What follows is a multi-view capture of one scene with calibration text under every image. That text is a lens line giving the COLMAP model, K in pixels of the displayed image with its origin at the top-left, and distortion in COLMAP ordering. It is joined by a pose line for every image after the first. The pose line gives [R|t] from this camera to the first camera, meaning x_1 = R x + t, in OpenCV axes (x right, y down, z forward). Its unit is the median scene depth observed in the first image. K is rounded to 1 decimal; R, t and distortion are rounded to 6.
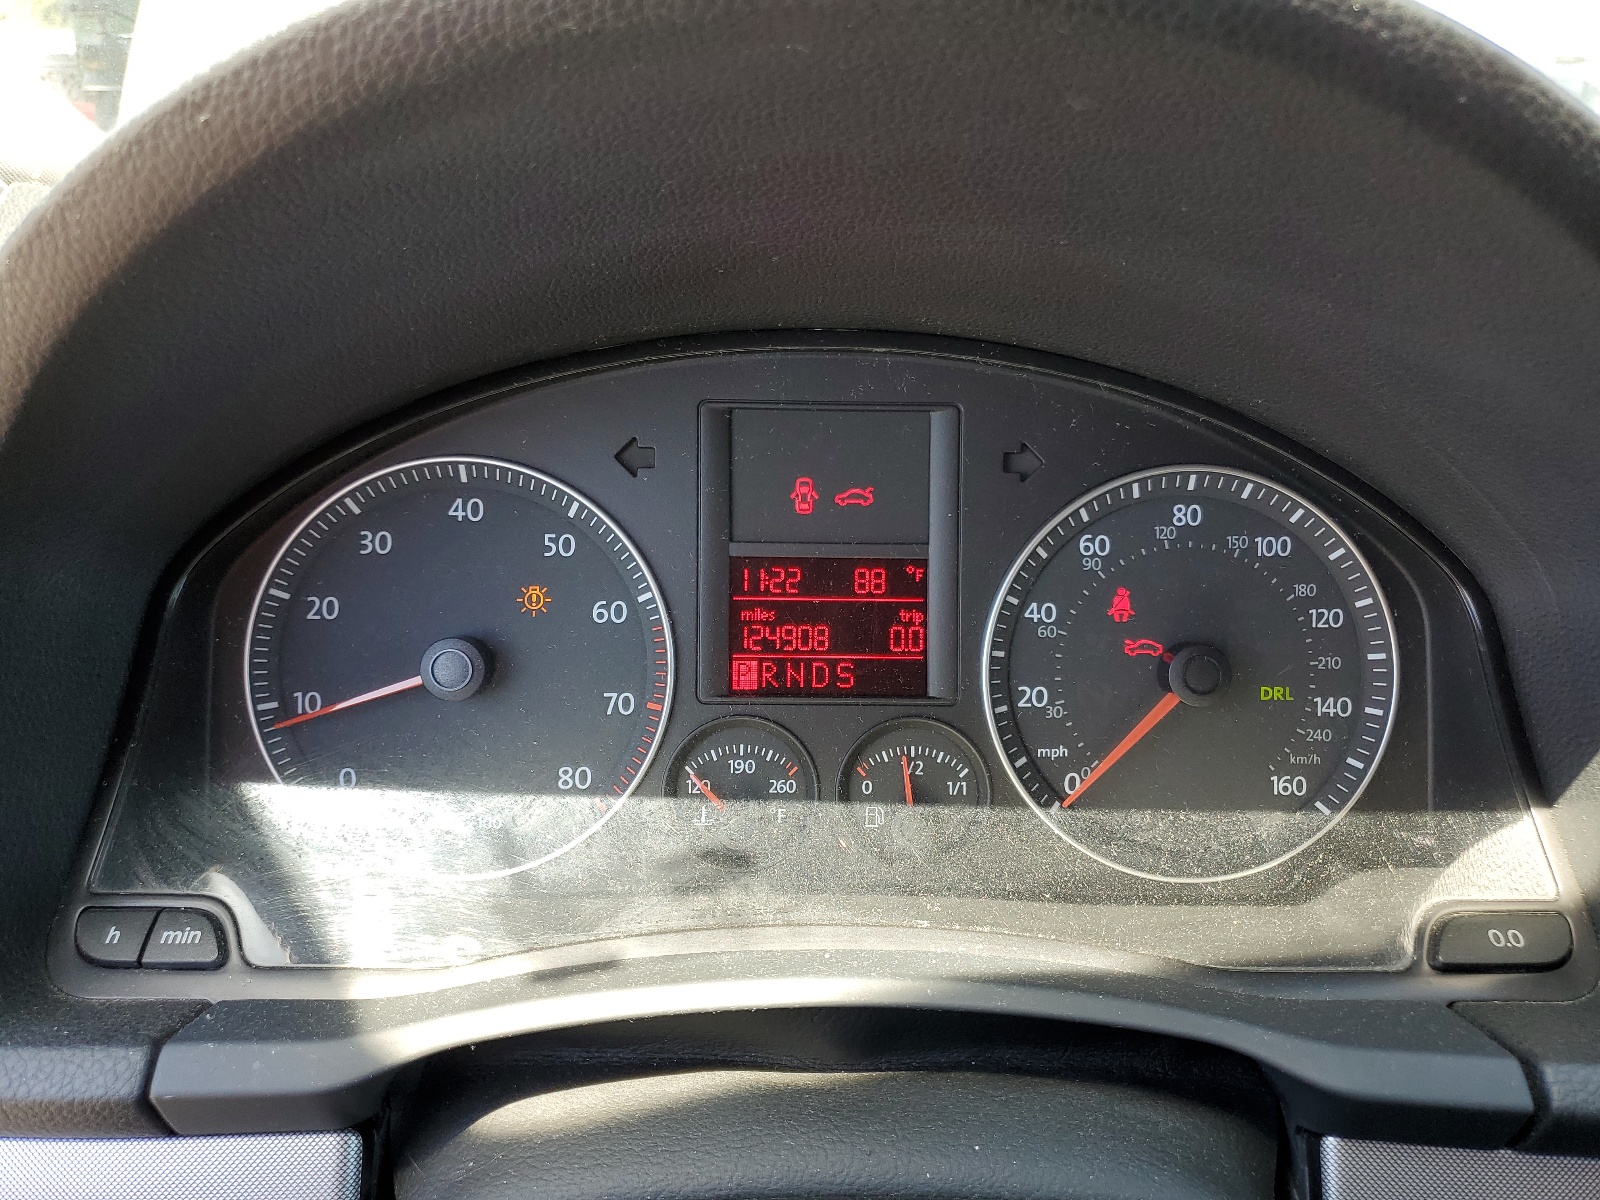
lens RADIAL K [[1204.6, 0, 805.4], [0, 1204.6, 600.2], [0, 0, 1]] dist [0.006156, -0.001199]
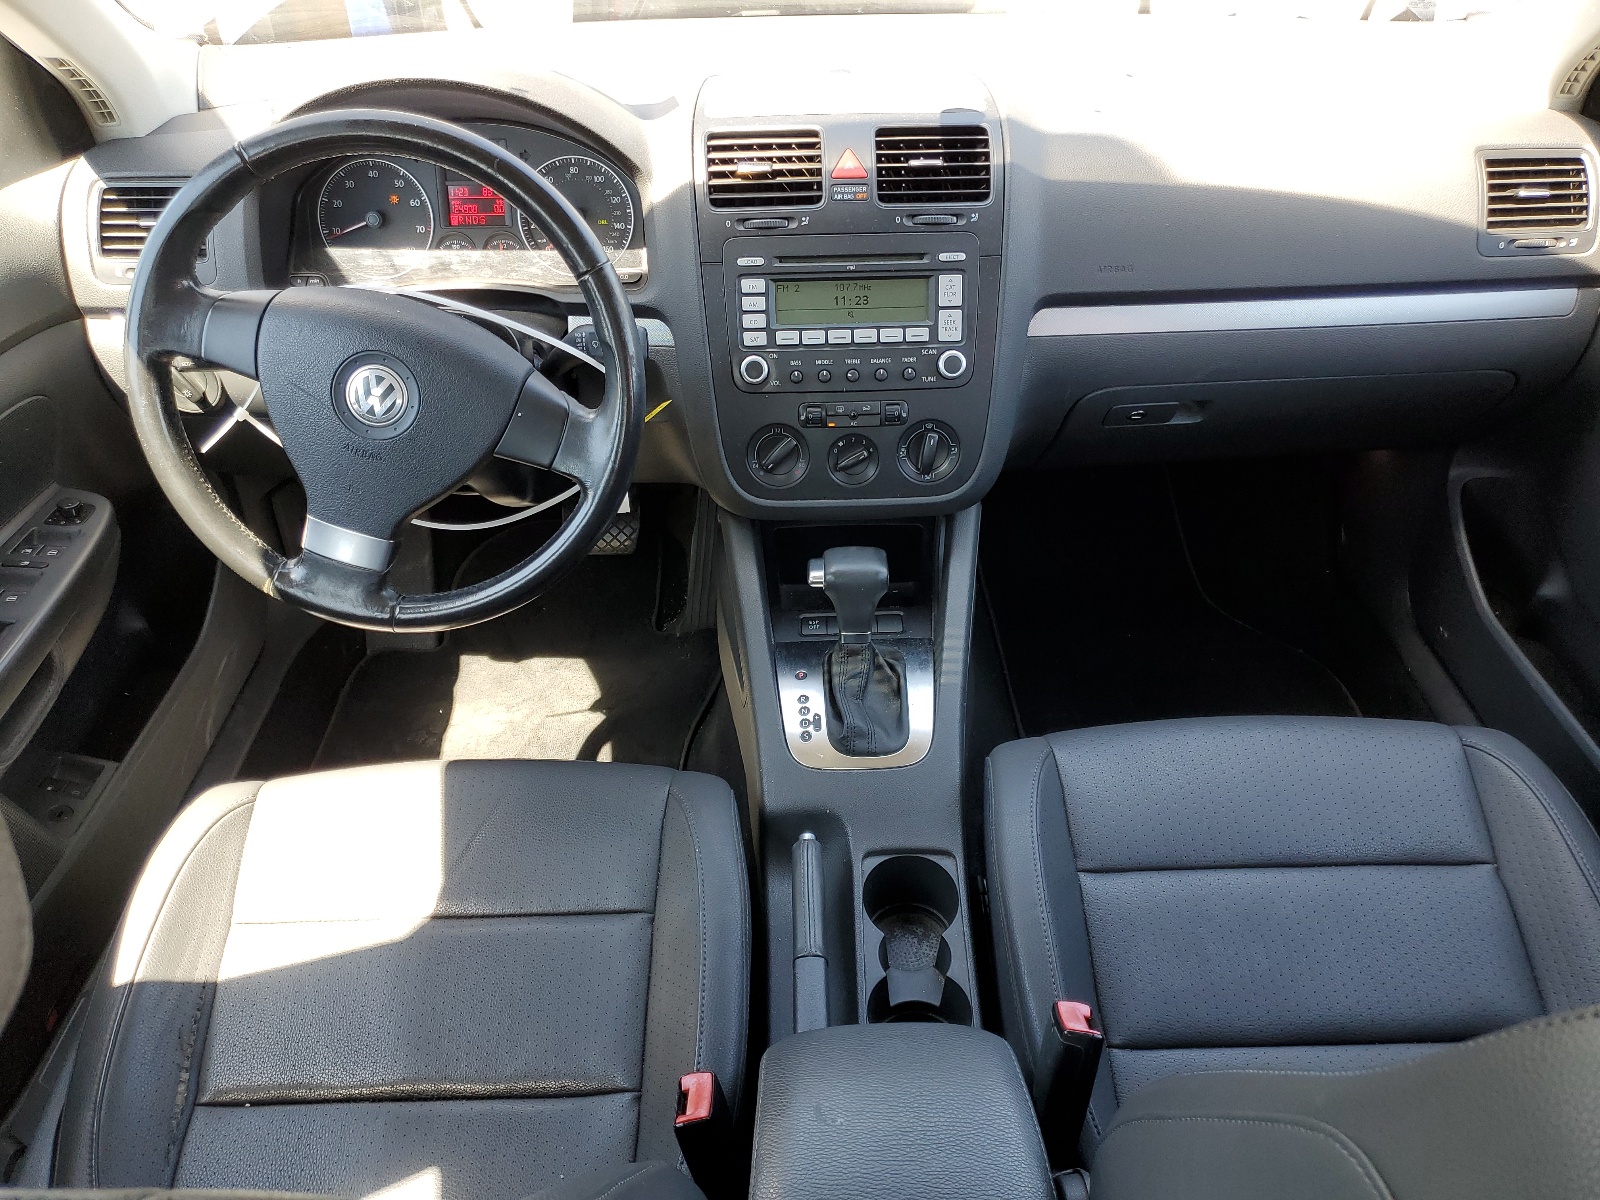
lens RADIAL K [[1204.6, 0, 793.6], [0, 1204.6, 604.0], [0, 0, 1]] dist [0.006156, -0.001199]
pose [[0.999023, -0.011458, -0.042683, 1.117622], [0.023468, 0.955925, 0.292672, 0.129134], [0.037448, -0.293387, 0.955260, -2.781275]]
